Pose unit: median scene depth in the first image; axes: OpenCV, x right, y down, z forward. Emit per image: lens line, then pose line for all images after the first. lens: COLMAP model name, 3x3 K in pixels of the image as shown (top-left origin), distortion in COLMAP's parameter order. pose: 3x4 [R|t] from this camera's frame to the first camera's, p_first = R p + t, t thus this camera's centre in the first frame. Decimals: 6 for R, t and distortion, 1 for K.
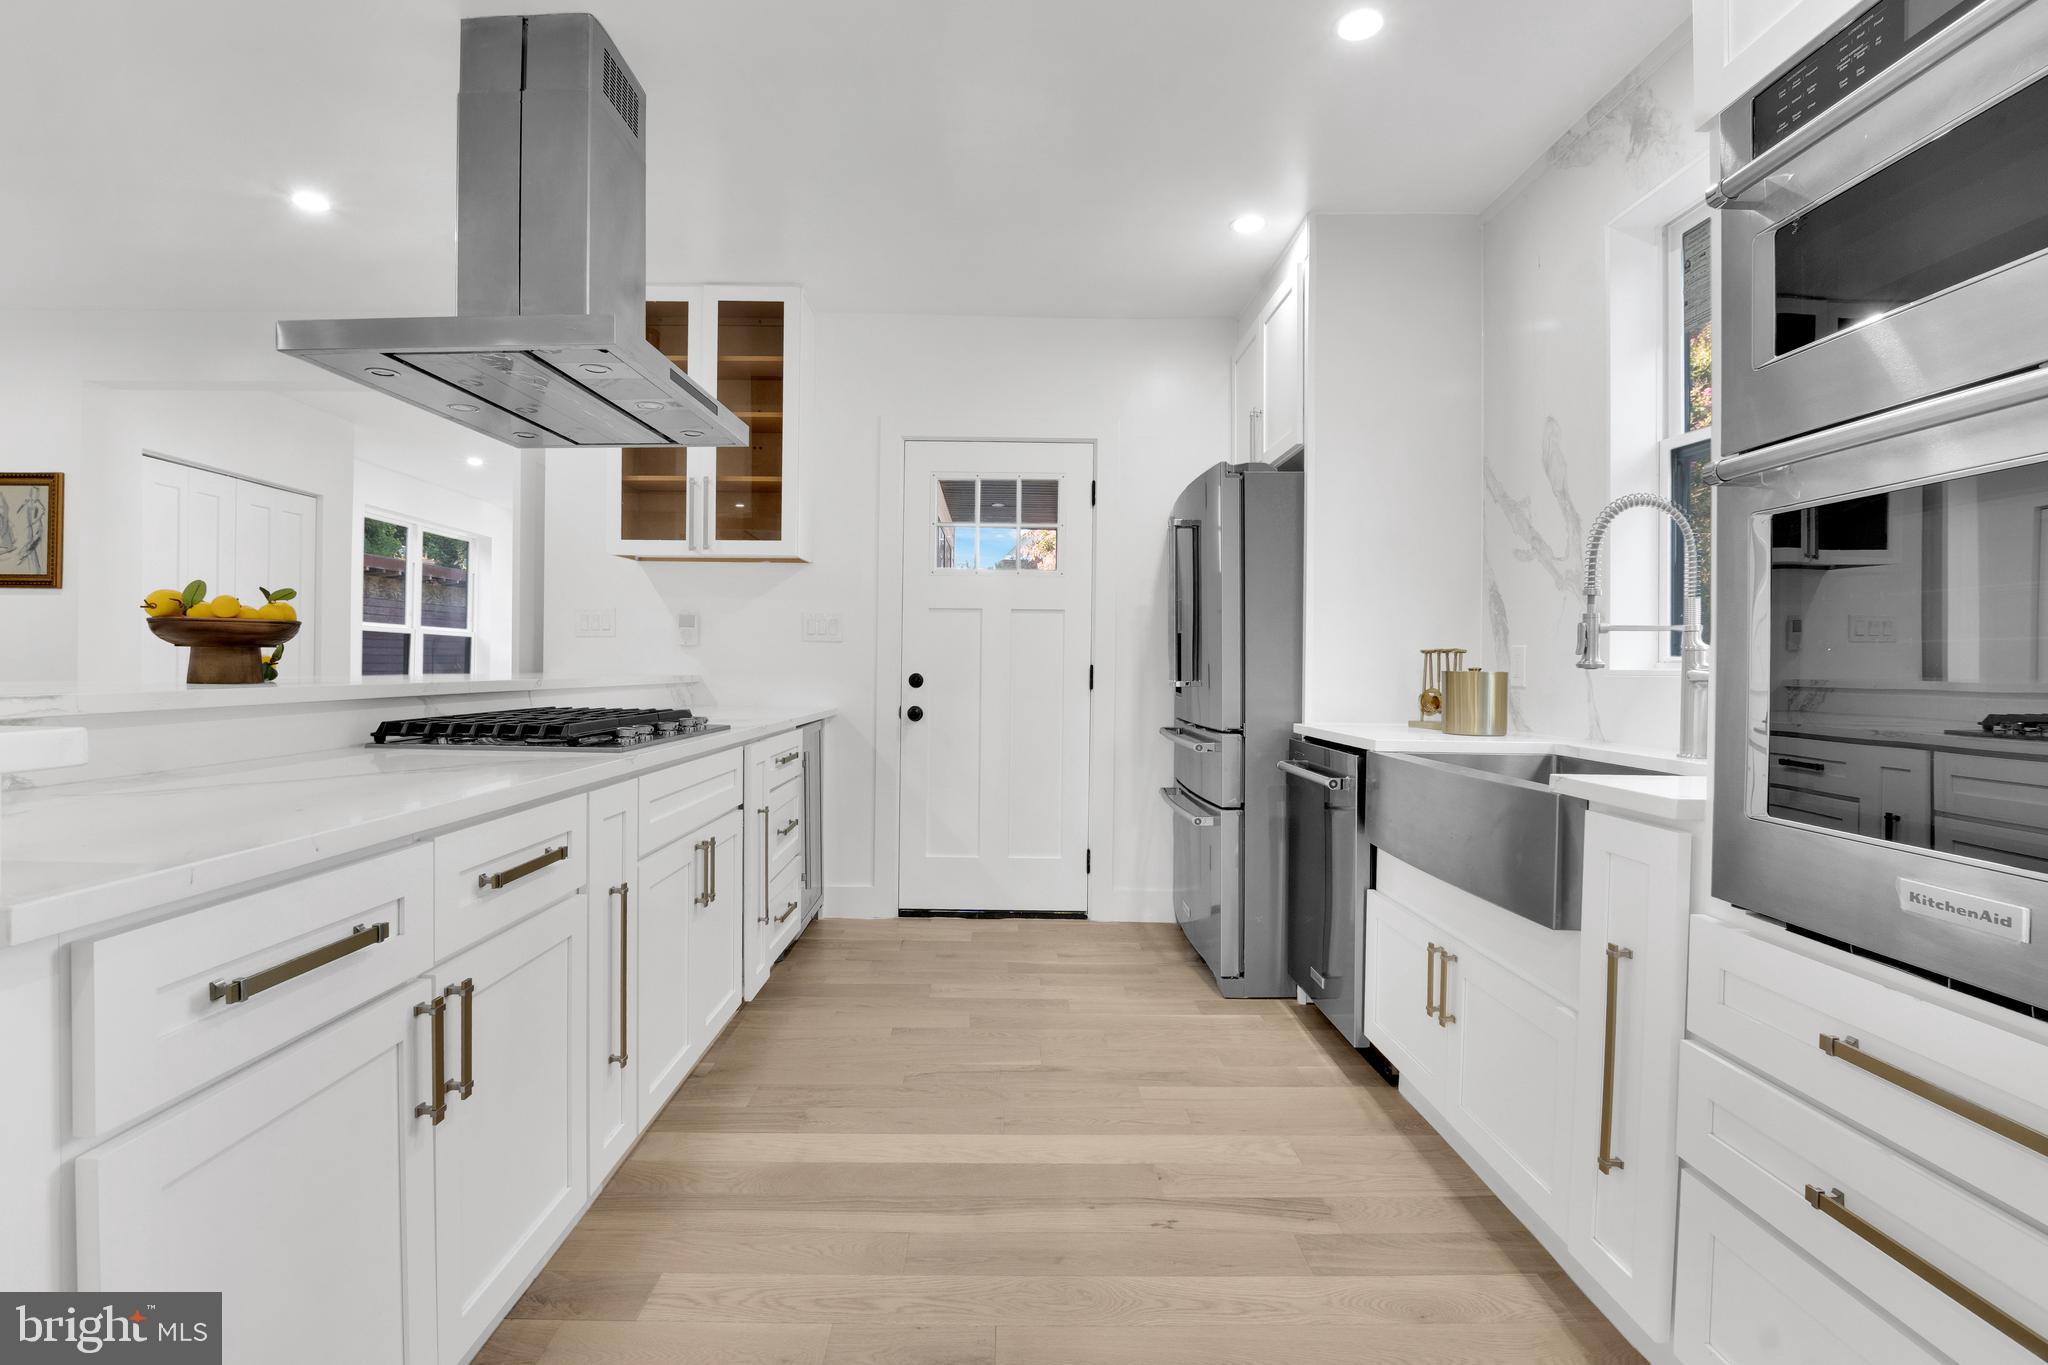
lens RADIAL K [[938.5, 0, 1016.3], [0, 938.5, 669.0], [0, 0, 1]] dist [-0.028799, 0.000705]
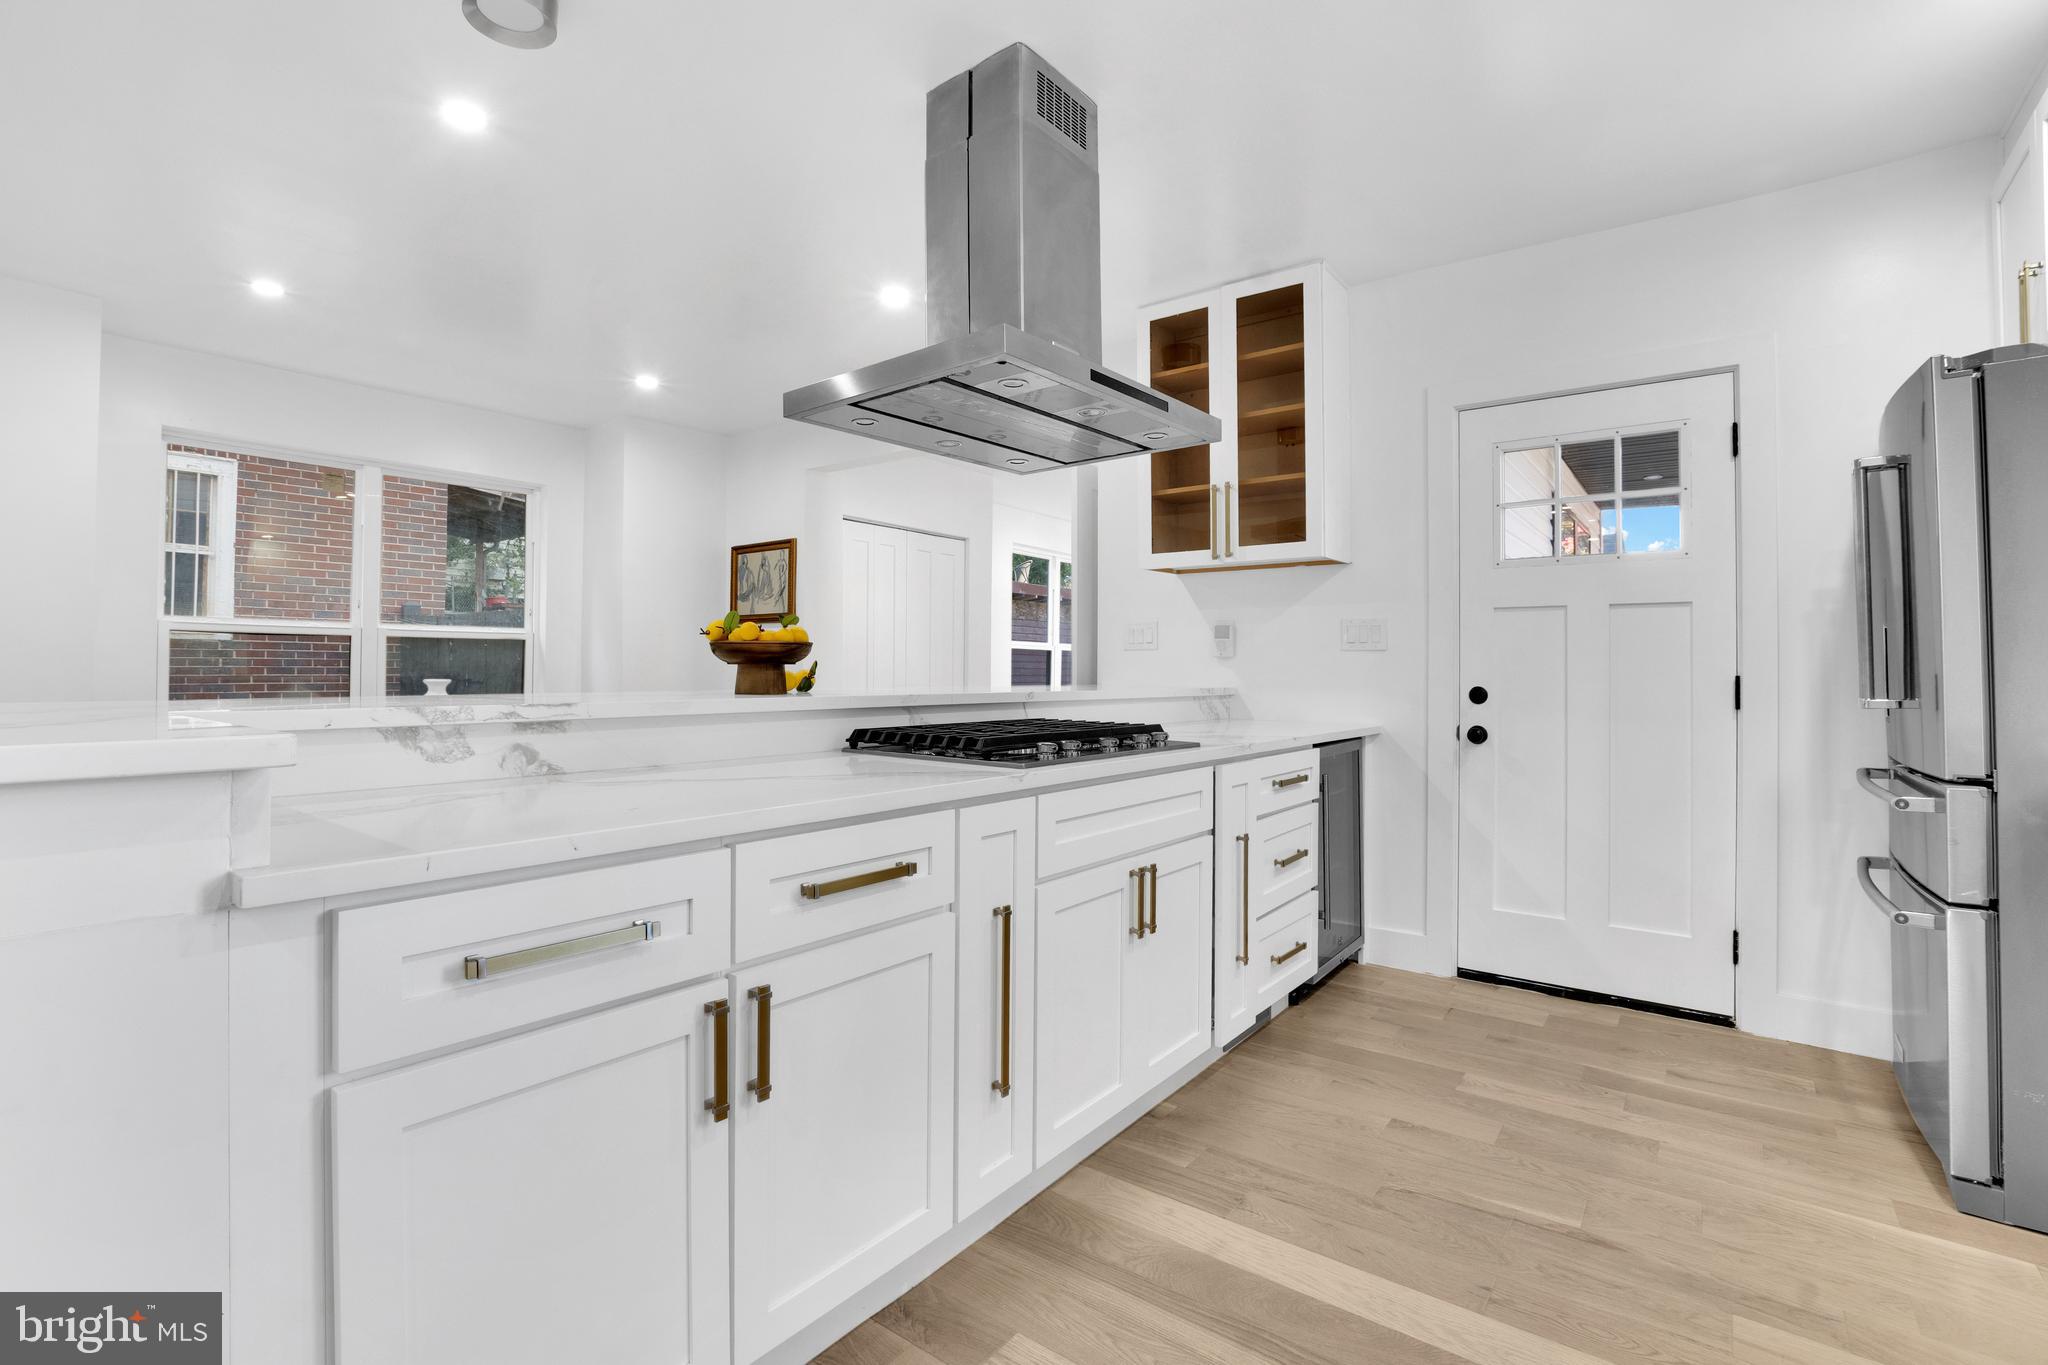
lens RADIAL K [[930.6, 0, 1028.9], [0, 930.6, 654.6], [0, 0, 1]] dist [-0.034173, 0.005453]
pose [[0.787976, -0.017274, -0.615463, 0.127352], [0.000587, 0.999627, -0.027306, -0.002027], [0.615705, 0.021155, 0.787692, 0.166675]]
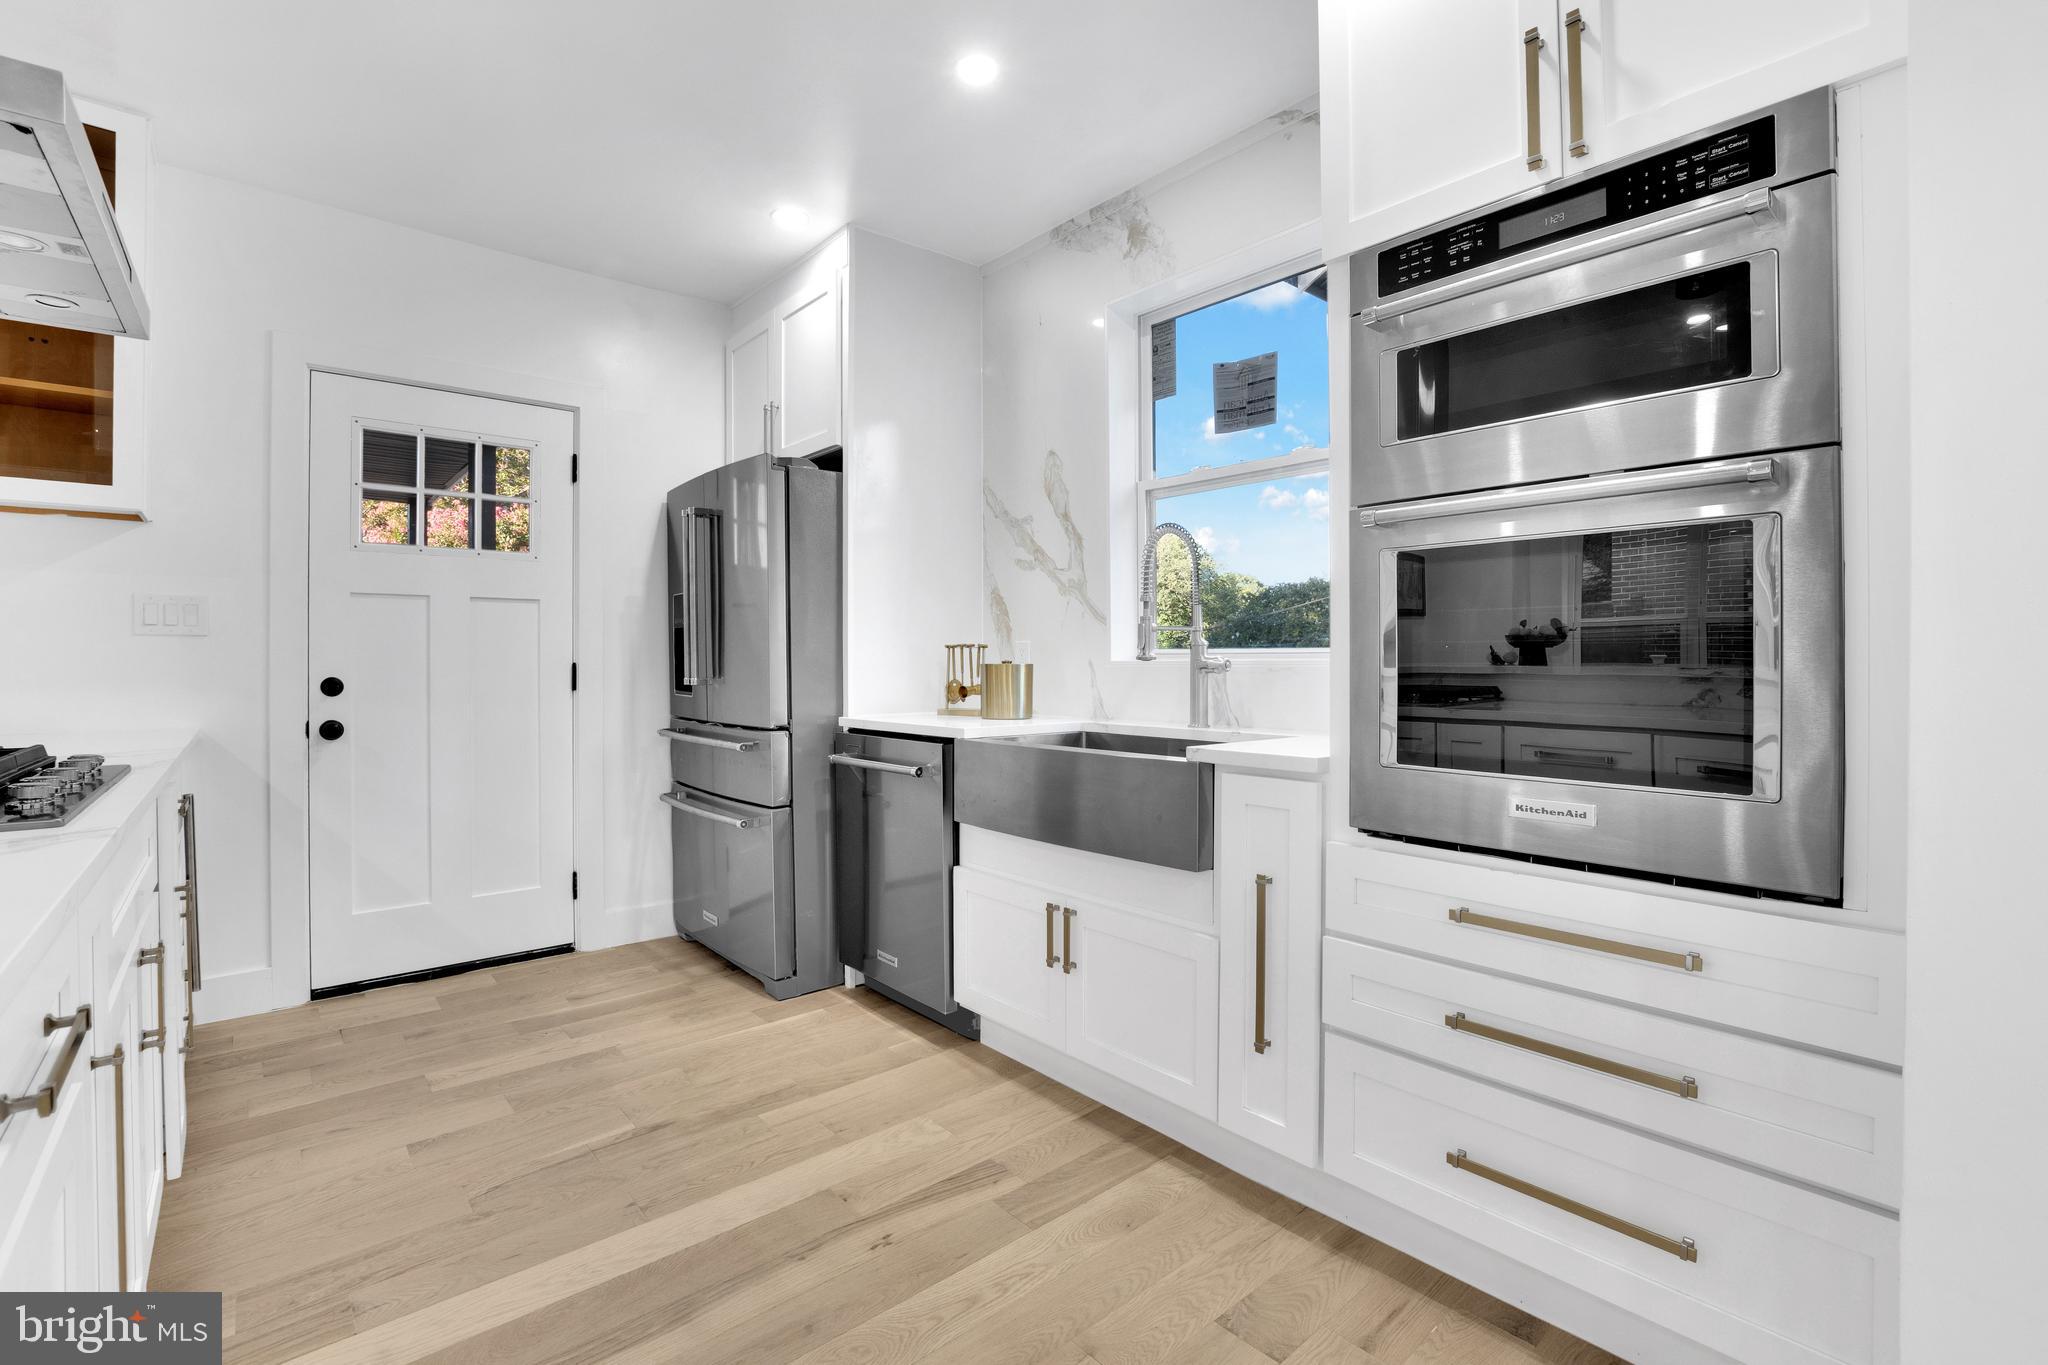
lens RADIAL K [[905.8, 0, 1012.5], [0, 905.8, 658.6], [0, 0, 1]] dist [-0.033766, 0.005029]
pose [[0.765433, -0.012738, 0.643390, -0.225509], [0.014607, 0.999890, 0.002419, -0.006232], [-0.643350, 0.007547, 0.765535, 0.137016]]
